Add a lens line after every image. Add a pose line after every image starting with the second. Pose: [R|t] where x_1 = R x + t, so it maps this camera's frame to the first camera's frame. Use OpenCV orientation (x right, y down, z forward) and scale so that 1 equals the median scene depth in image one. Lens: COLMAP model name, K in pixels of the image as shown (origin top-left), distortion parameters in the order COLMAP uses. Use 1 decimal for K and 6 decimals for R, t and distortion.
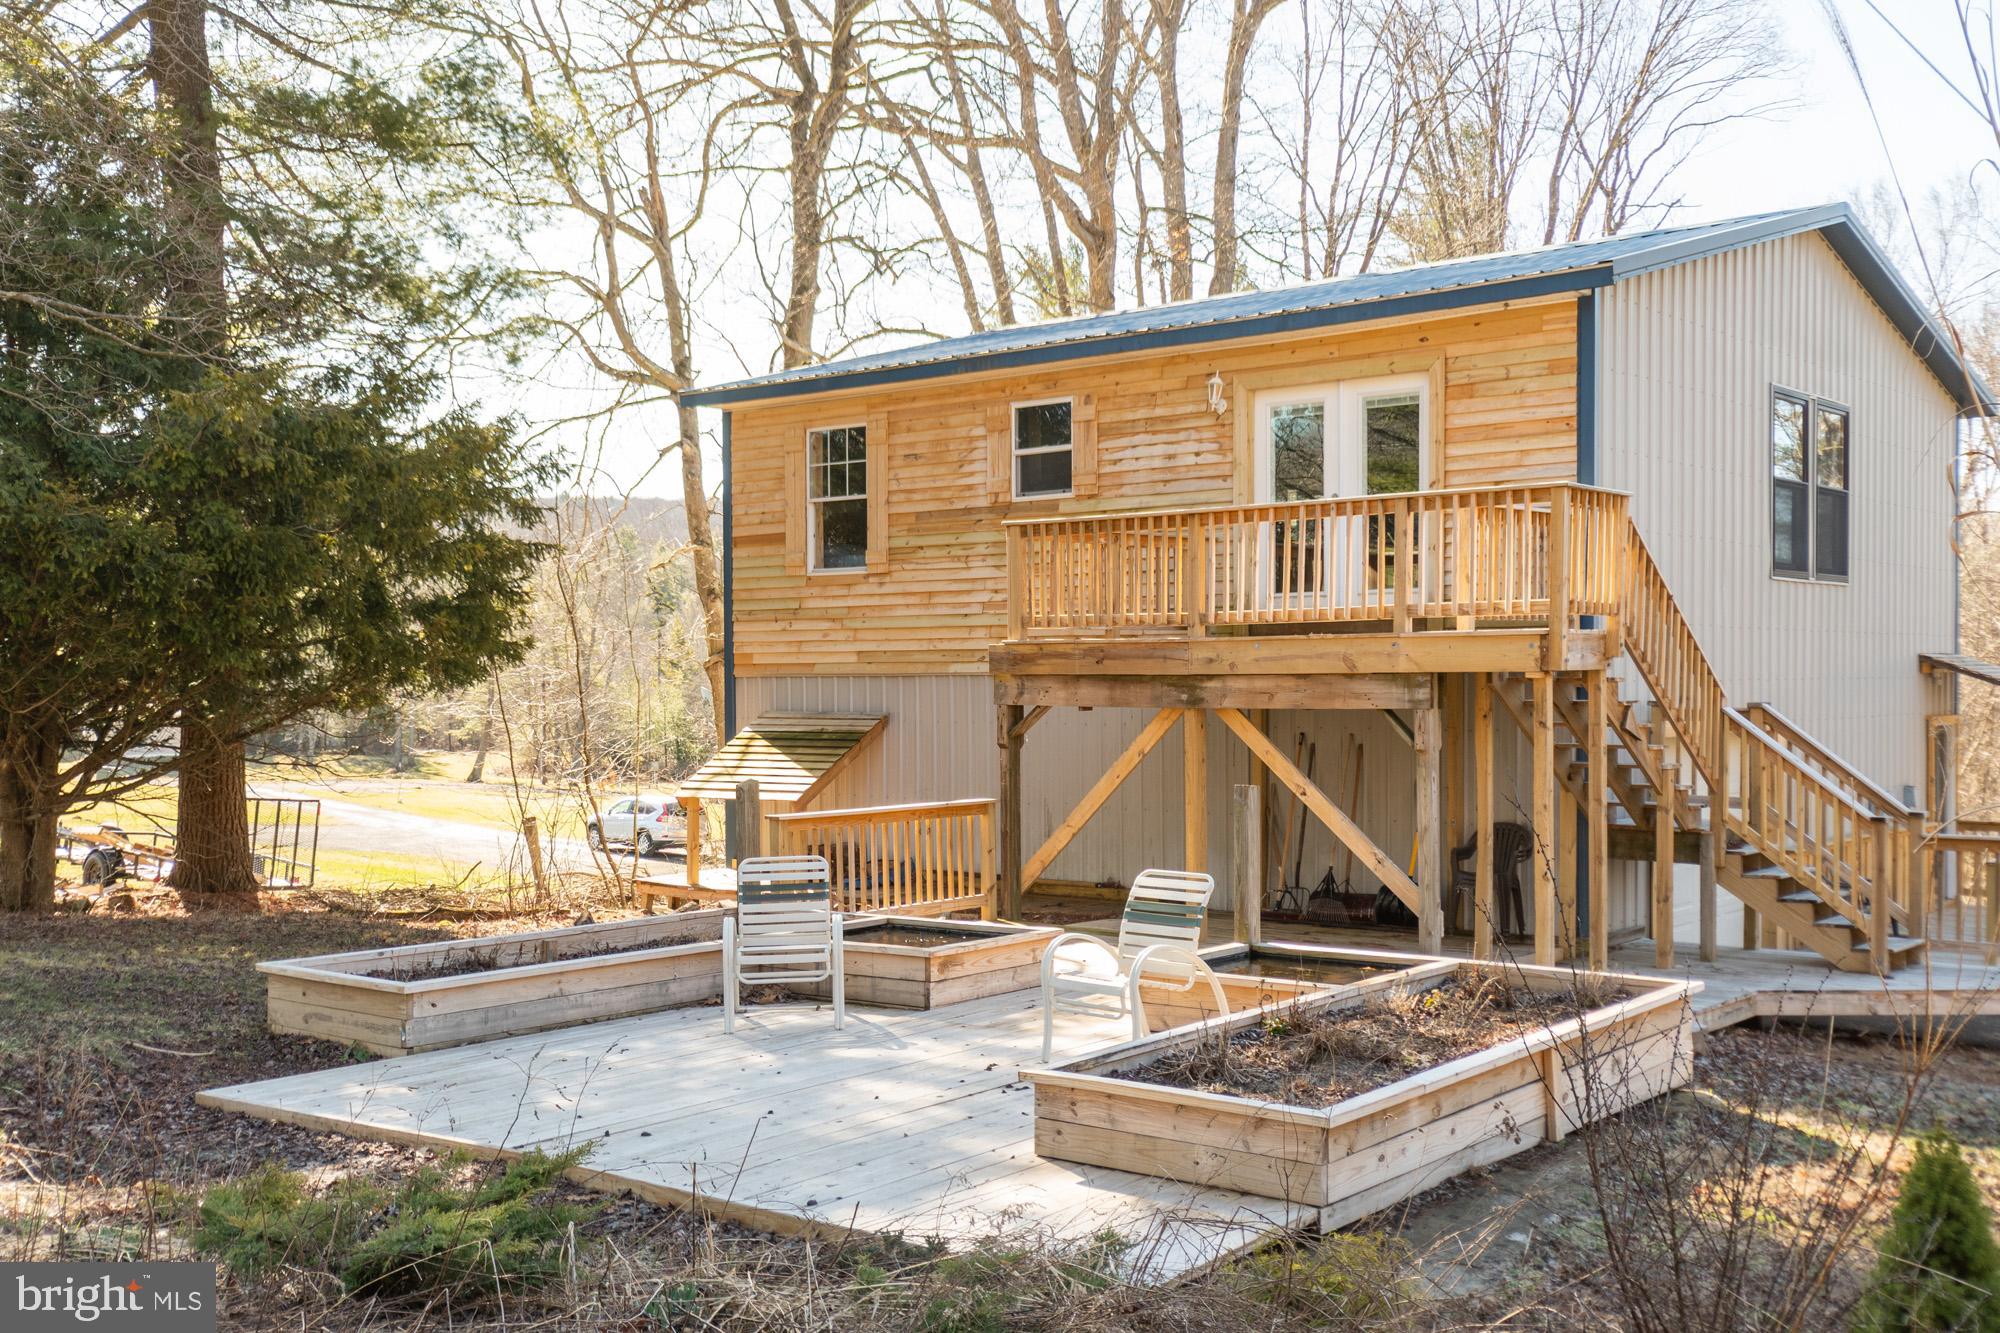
lens RADIAL K [[1980.7, 0, 999.4], [0, 1980.7, 669.7], [0, 0, 1]] dist [-0.001446, 0.000000]
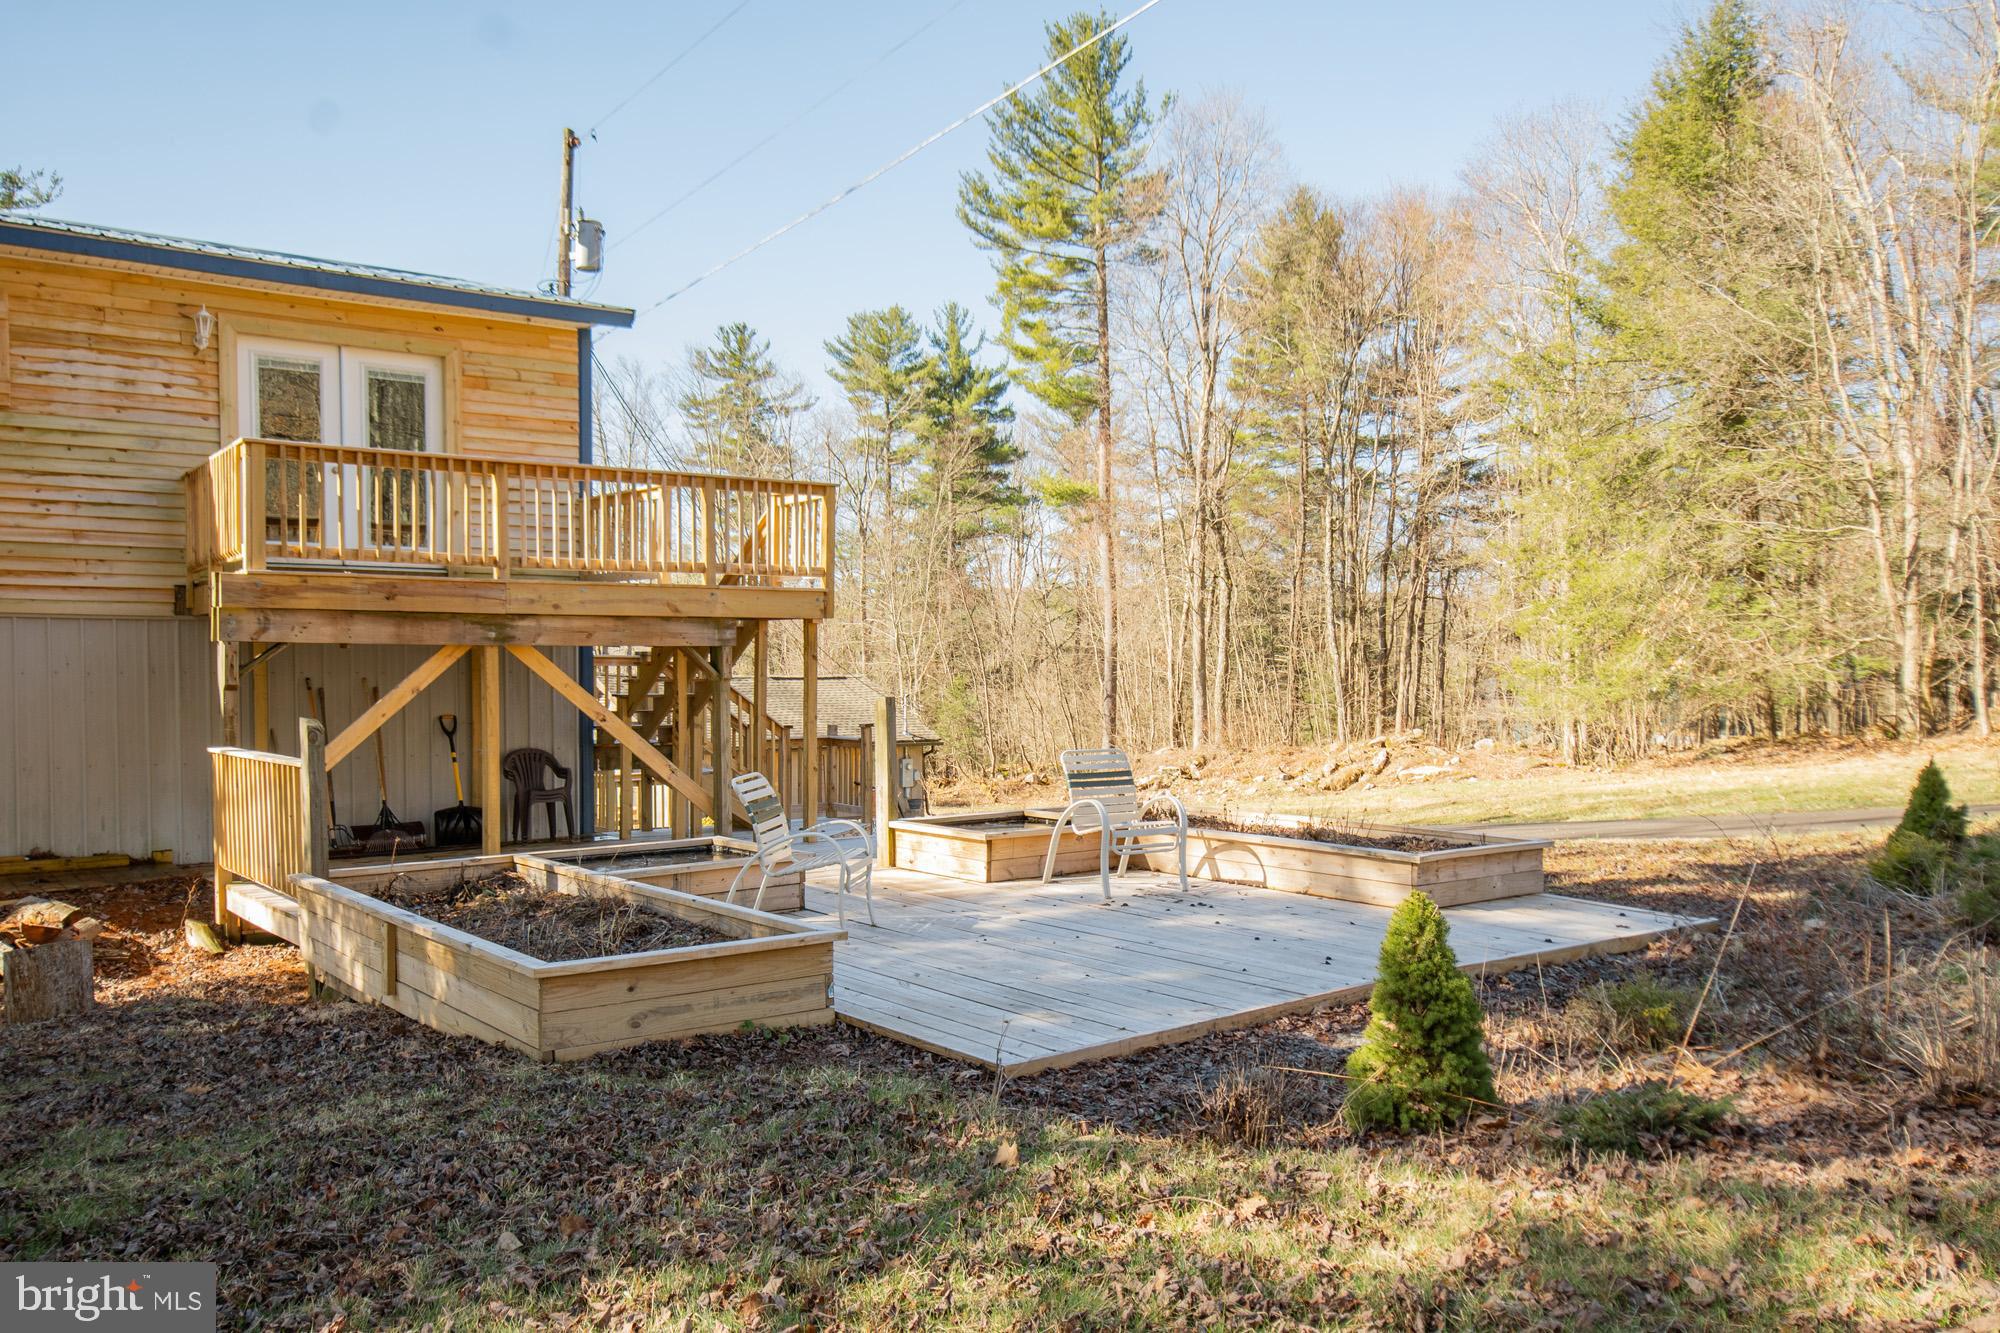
lens RADIAL K [[1572.1, 0, 1000.1], [0, 1572.1, 675.5], [0, 0, 1]] dist [0.011214, 0.002454]
pose [[0.239115, 0.004092, 0.970983, -0.599048], [-0.002573, 0.999990, -0.003581, 0.034580], [-0.970988, -0.001642, 0.239123, 0.487804]]
